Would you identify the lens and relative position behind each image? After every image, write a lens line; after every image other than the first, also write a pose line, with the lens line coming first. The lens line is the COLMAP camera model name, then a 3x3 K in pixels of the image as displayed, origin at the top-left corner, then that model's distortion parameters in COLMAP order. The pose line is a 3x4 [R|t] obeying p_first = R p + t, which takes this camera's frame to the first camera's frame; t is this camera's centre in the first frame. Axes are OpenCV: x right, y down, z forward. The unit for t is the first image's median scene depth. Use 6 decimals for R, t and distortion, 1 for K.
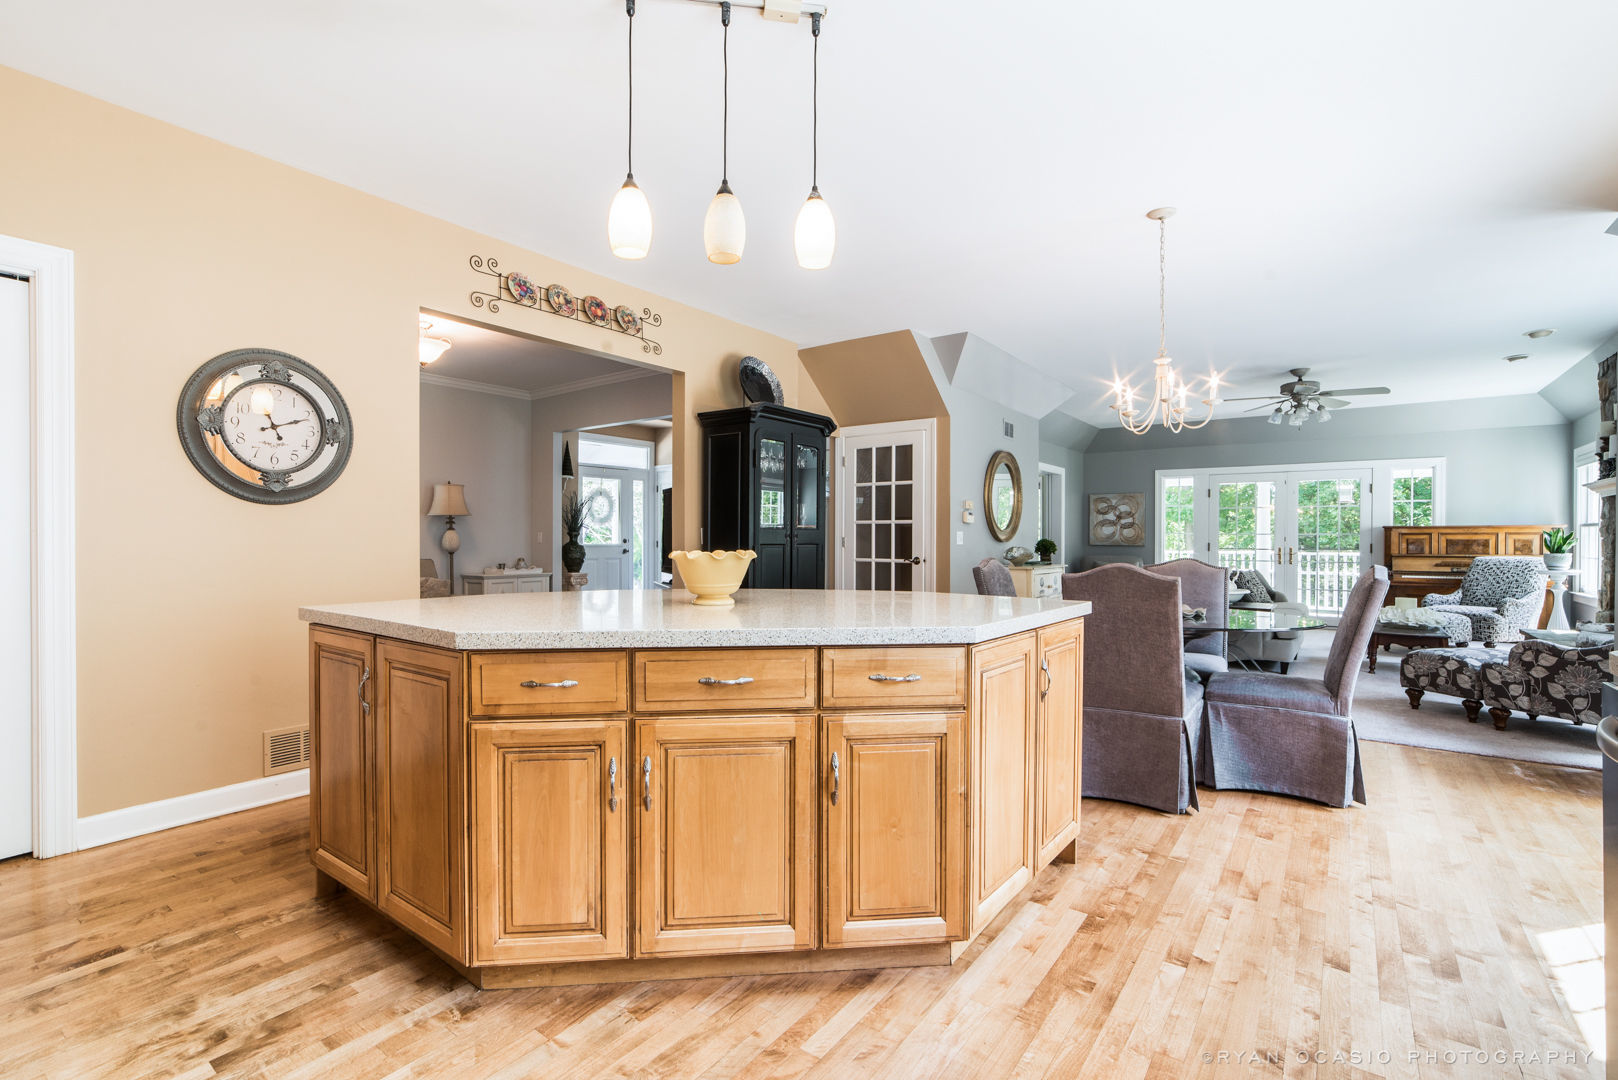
lens RADIAL K [[726.4, 0, 791.5], [0, 726.4, 549.1], [0, 0, 1]] dist [0.001697, 0.000725]
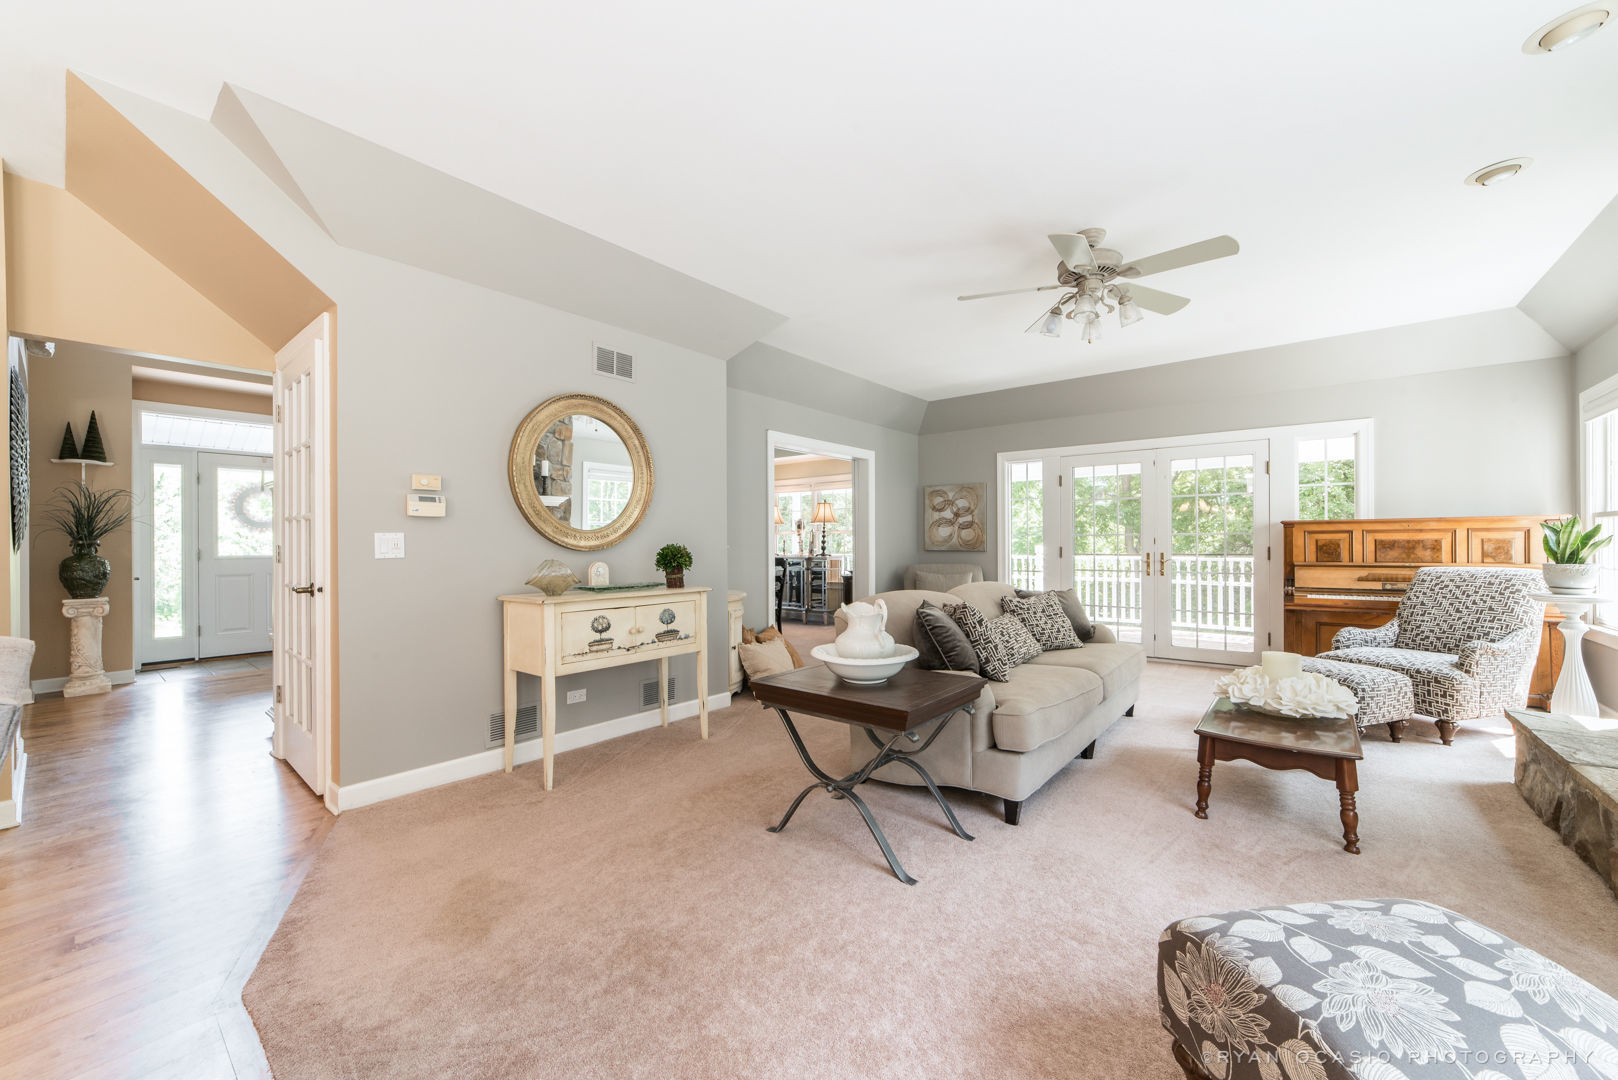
lens RADIAL K [[616.4, 0, 815.1], [0, 616.4, 546.6], [0, 0, 1]] dist [0.000146, 0.000127]
pose [[0.999601, -0.007796, -0.027138, 0.435384], [0.007548, 0.999929, -0.009209, -0.006231], [0.027208, 0.009001, 0.999589, 0.456623]]
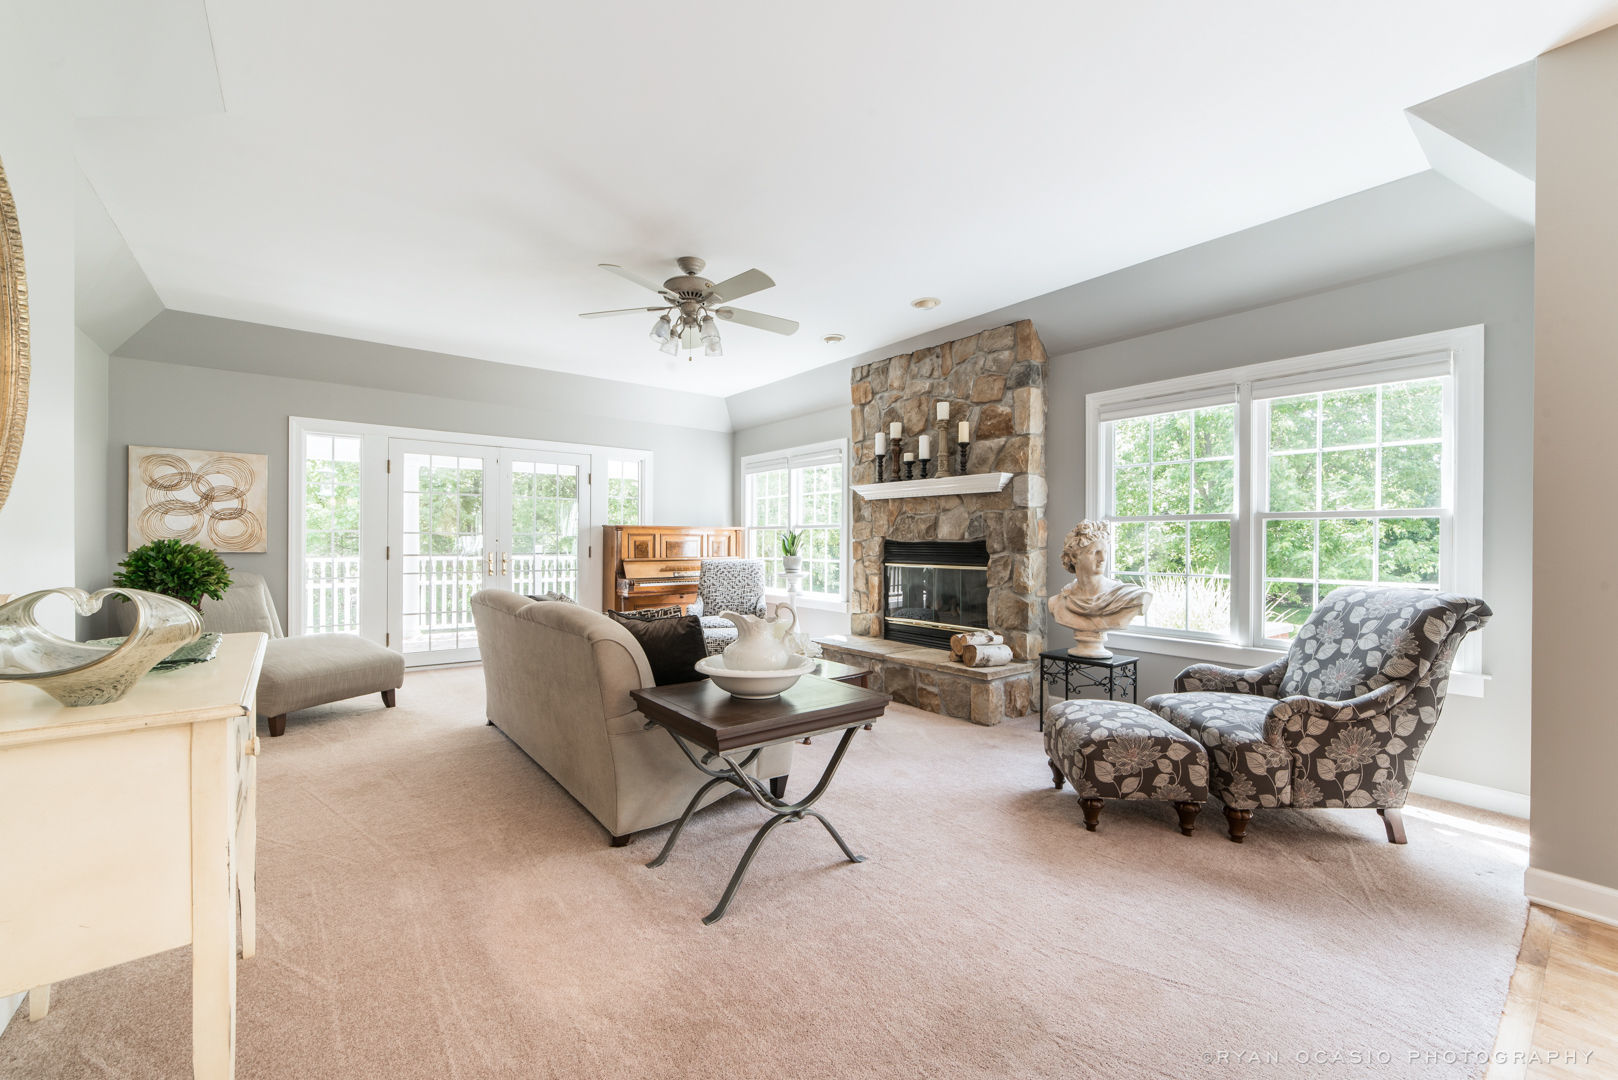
lens RADIAL K [[645.6, 0, 794.6], [0, 645.6, 545.3], [0, 0, 1]] dist [-0.004672, 0.000416]
pose [[0.265677, -0.008082, 0.964028, 0.175954], [0.011217, 0.999923, 0.005292, -0.011432], [-0.963997, 0.009407, 0.265747, 0.671982]]
